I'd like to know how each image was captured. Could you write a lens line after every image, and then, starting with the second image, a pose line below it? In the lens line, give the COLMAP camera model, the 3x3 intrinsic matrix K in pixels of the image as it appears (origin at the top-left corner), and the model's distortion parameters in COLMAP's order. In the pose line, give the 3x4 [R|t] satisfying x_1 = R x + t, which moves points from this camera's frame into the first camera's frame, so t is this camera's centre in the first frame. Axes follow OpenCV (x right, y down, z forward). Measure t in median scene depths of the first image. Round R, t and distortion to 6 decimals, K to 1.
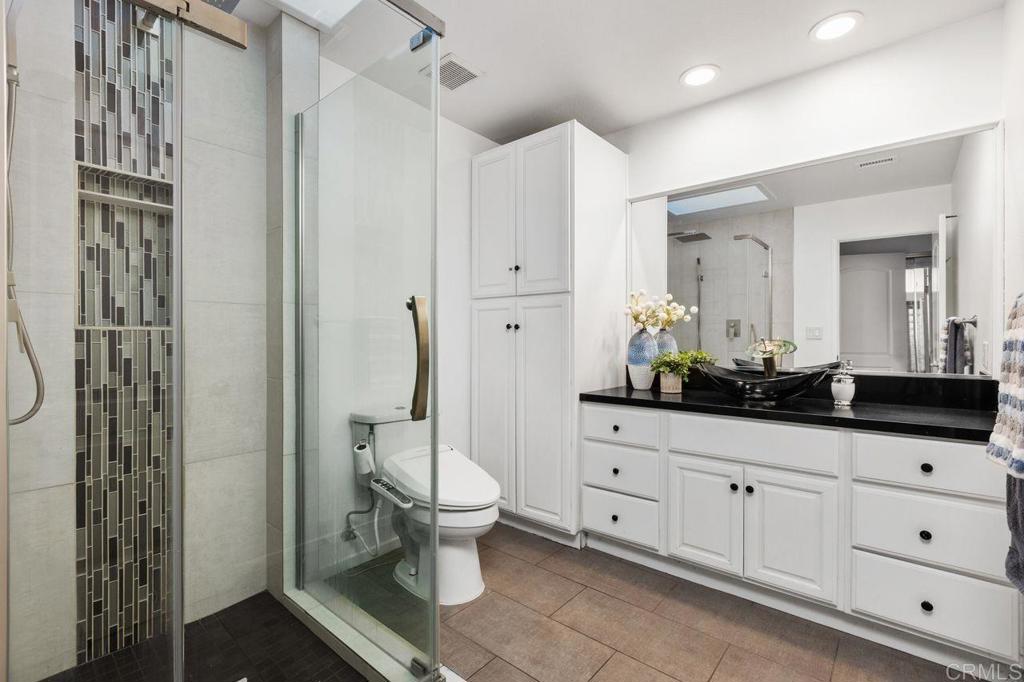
lens RADIAL K [[453.8, 0, 512.8], [0, 453.8, 338.1], [0, 0, 1]] dist [0.000122, -0.000159]
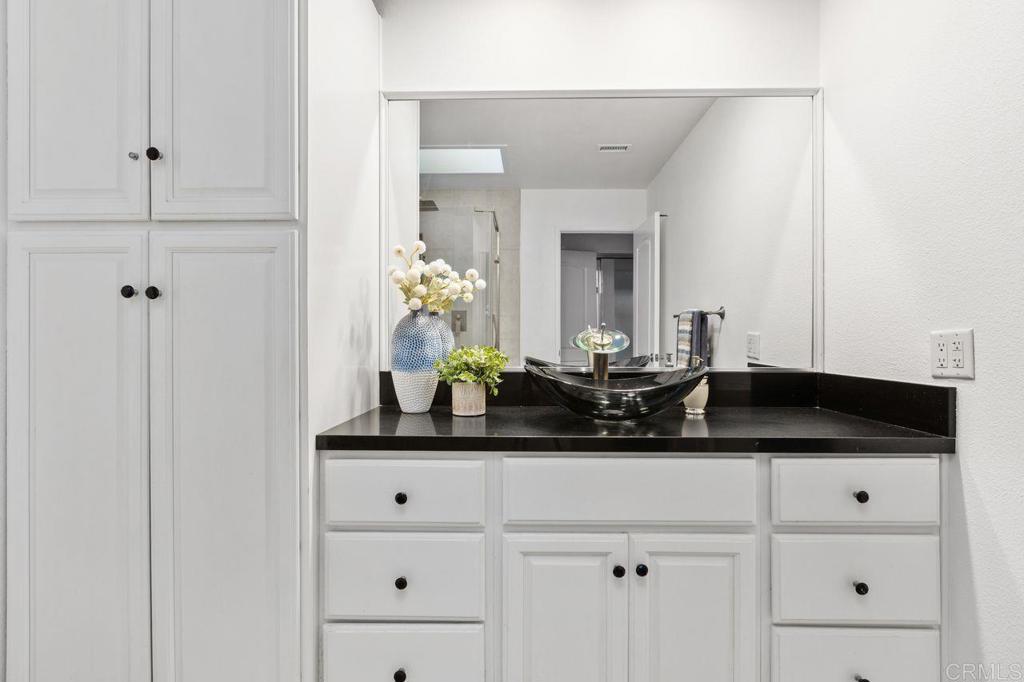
lens RADIAL K [[486.4, 0, 511.5], [0, 486.4, 337.3], [0, 0, 1]] dist [0.001424, -0.000063]
pose [[0.780245, 0.000629, 0.625474, -0.014475], [-0.001915, 0.999997, 0.001383, 0.015477], [-0.625471, -0.002277, 0.780244, 0.447313]]
